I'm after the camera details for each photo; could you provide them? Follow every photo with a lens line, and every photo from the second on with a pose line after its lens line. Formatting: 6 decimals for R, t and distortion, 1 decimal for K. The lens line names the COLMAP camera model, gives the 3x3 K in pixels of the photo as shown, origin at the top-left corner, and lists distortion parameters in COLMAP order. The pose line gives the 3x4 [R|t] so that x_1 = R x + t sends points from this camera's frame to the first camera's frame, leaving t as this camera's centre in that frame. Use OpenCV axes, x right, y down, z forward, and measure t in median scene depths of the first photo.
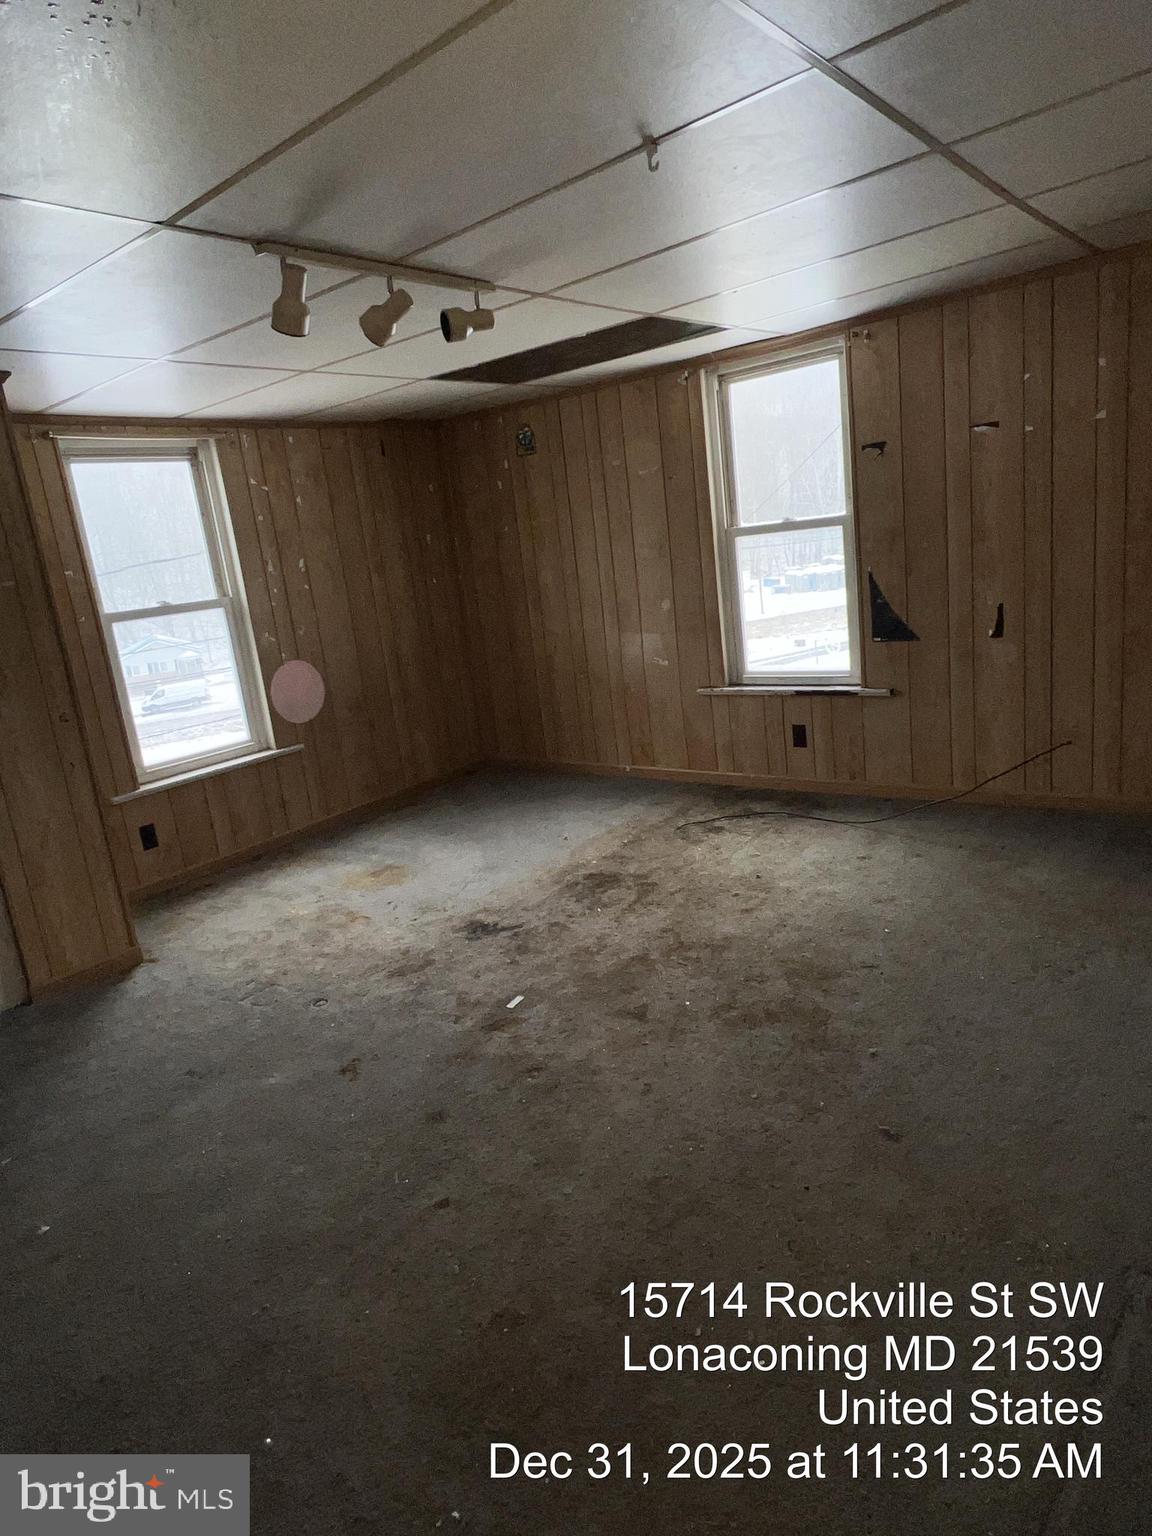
lens RADIAL K [[970.0, 0, 576.0], [0, 970.0, 768.0], [0, 0, 1]] dist [-0.001811, -0.000538]
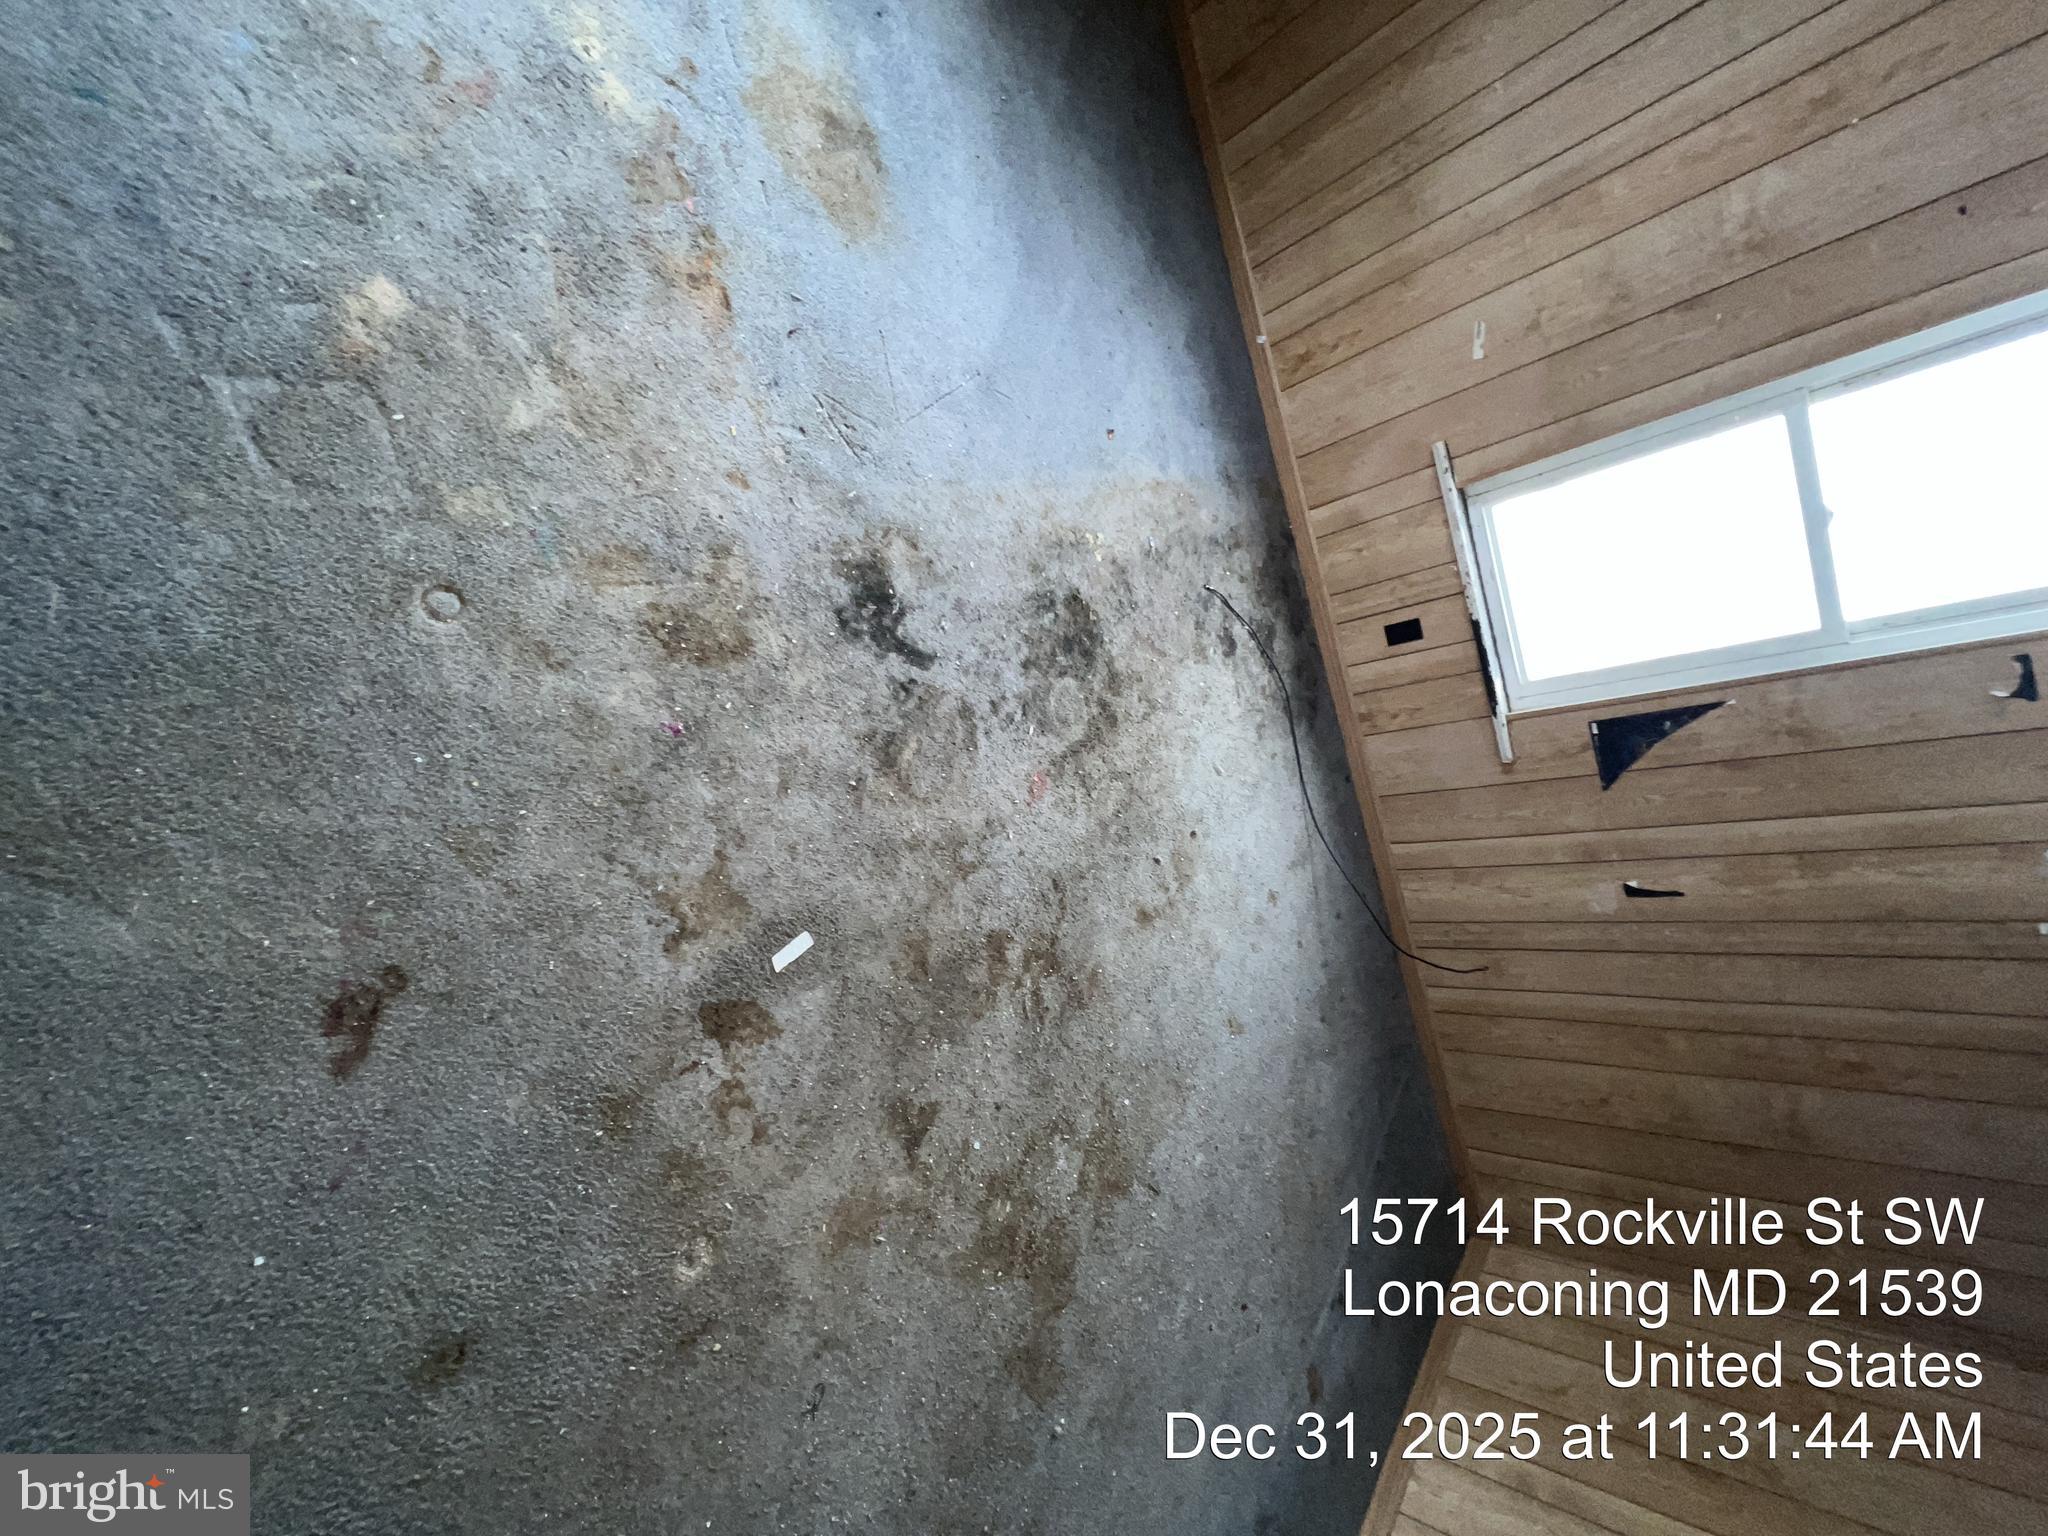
lens RADIAL K [[812.6, 0, 1024.0], [0, 812.6, 768.0], [0, 0, 1]] dist [-0.000677, -0.000085]
pose [[0.529069, 0.575294, 0.623797, -0.257715], [-0.839038, 0.244726, 0.485927, -0.076673], [0.126892, -0.780478, 0.612170, 0.659928]]
